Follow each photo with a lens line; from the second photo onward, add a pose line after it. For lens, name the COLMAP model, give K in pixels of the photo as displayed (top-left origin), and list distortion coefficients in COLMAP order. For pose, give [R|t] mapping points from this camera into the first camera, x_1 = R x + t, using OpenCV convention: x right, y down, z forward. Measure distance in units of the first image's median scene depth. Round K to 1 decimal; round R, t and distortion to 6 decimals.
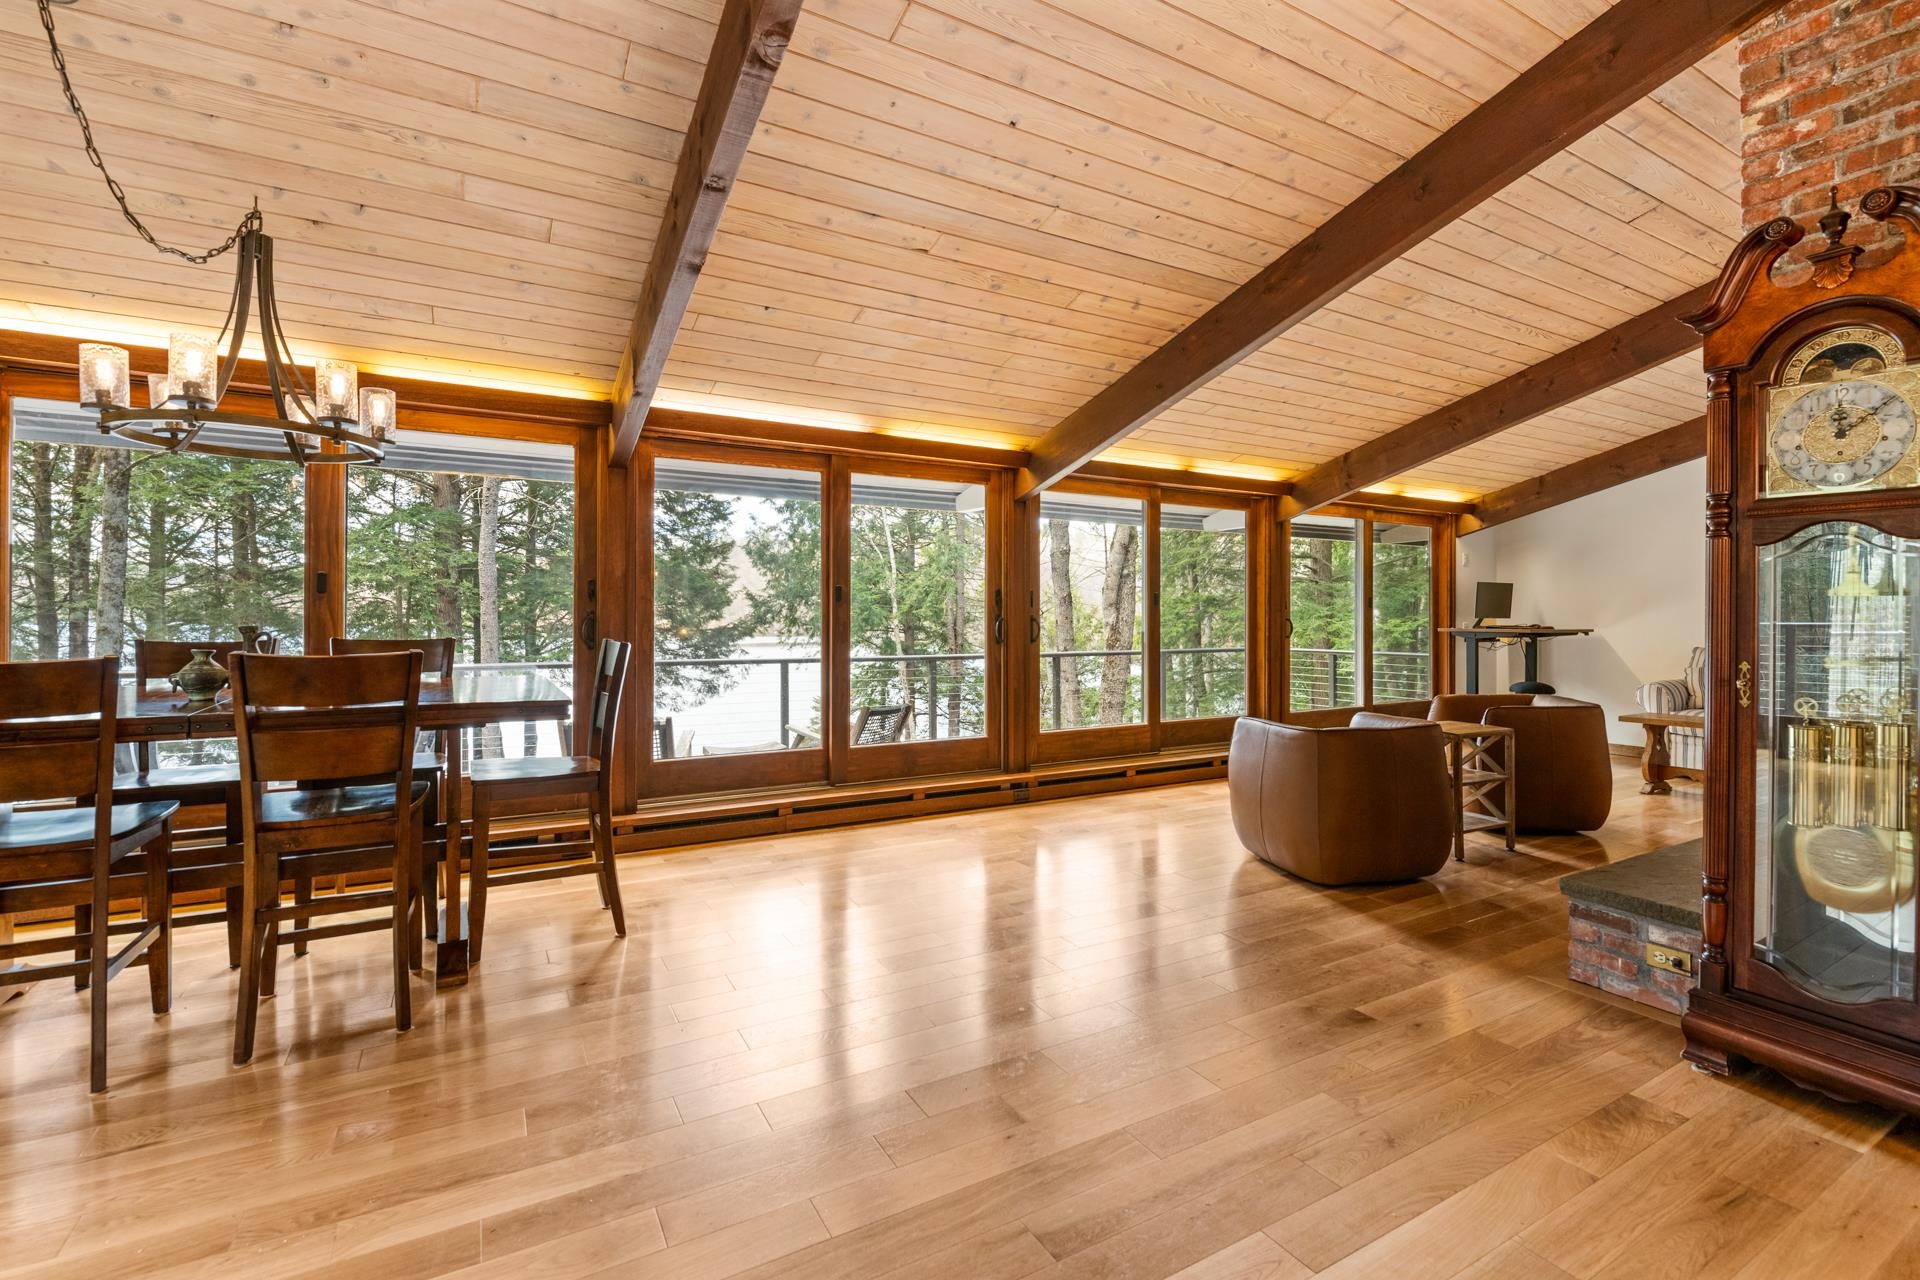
lens RADIAL K [[871.8, 0, 960.5], [0, 871.8, 640.1], [0, 0, 1]] dist [-0.011799, -0.000775]
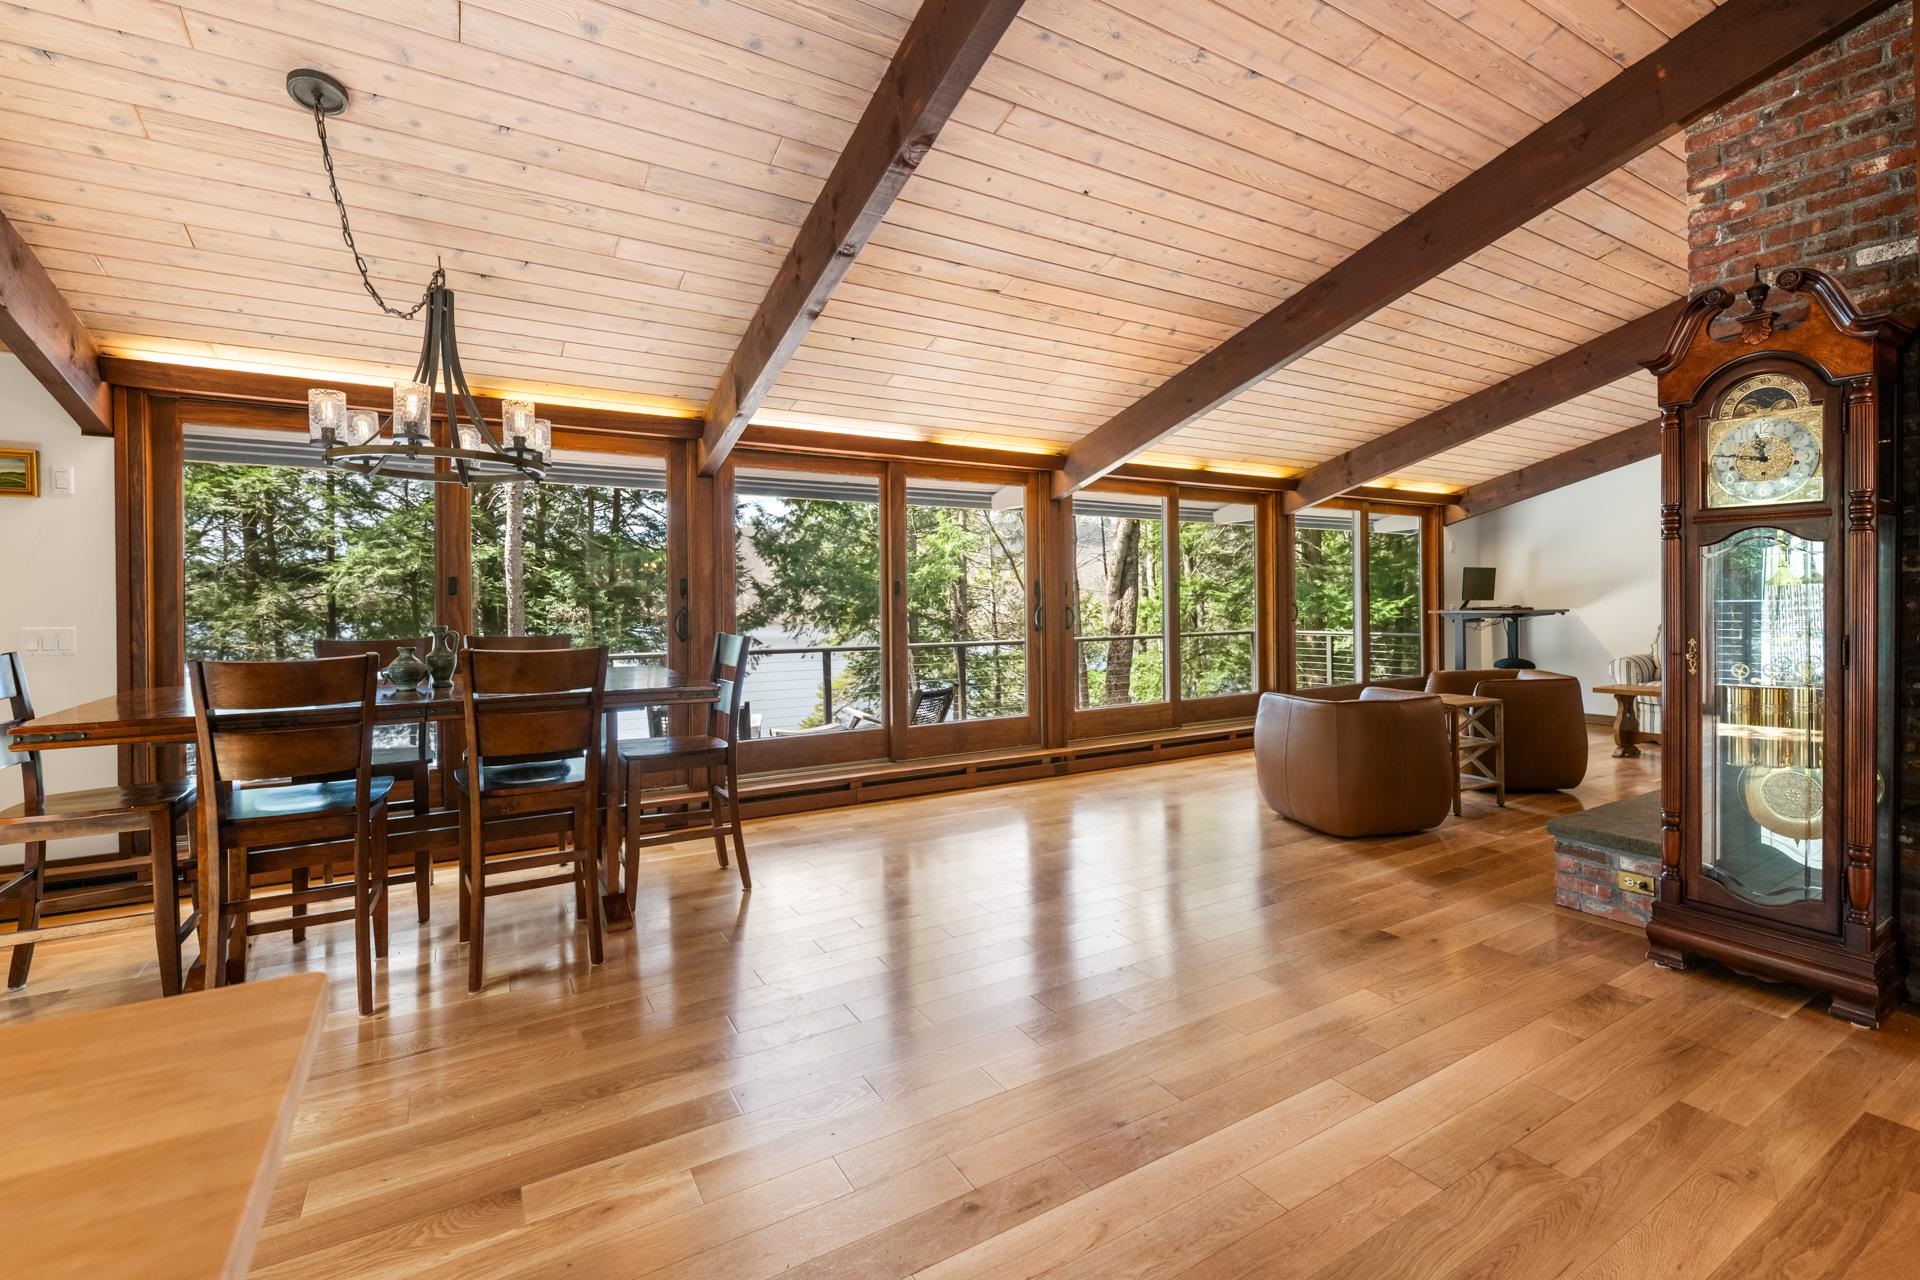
lens RADIAL K [[871.8, 0, 965.1], [0, 871.8, 629.7], [0, 0, 1]] dist [-0.011799, -0.000775]
pose [[0.999604, -0.014396, 0.024159, -0.136561], [0.014271, 0.999884, 0.005345, -0.007416], [-0.024233, -0.004998, 0.999694, -0.176742]]
